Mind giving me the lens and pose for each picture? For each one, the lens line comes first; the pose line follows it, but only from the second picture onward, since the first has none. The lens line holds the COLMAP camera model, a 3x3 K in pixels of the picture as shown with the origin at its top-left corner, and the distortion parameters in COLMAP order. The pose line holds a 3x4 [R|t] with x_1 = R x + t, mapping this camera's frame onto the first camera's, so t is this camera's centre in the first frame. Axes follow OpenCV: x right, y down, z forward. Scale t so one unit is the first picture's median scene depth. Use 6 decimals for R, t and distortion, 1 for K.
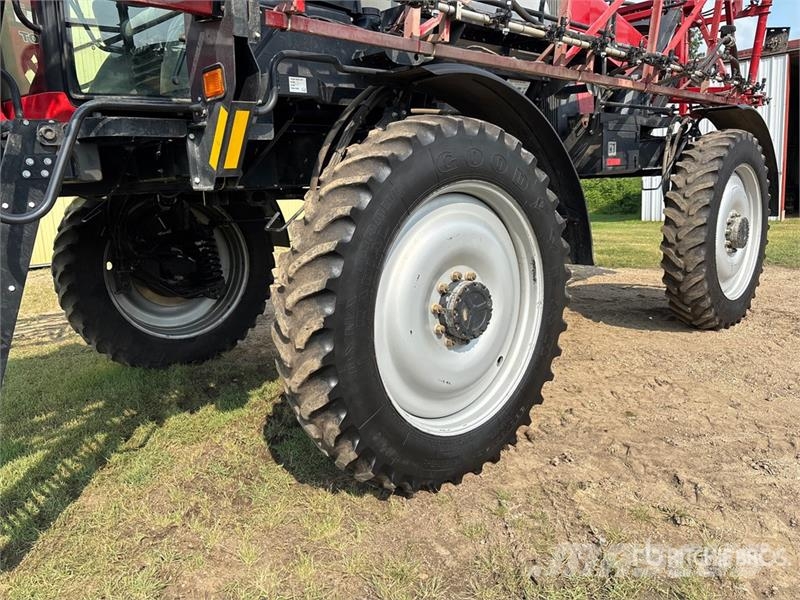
lens RADIAL K [[602.0, 0, 403.1], [0, 602.0, 289.6], [0, 0, 1]] dist [0.053583, -0.059515]
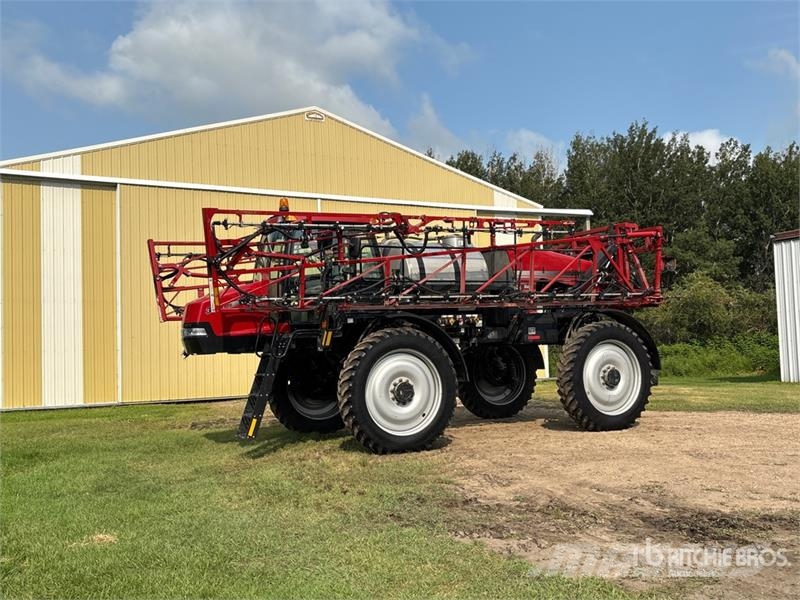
lens RADIAL K [[782.9, 0, 400.0], [0, 782.9, 300.0], [0, 0, 1]] dist [0.143778, -0.188236]
pose [[0.958677, 0.000997, -0.284493, 1.190106], [-0.061206, 0.977301, -0.202824, 0.375642], [0.277833, 0.211855, 0.936977, -2.716141]]
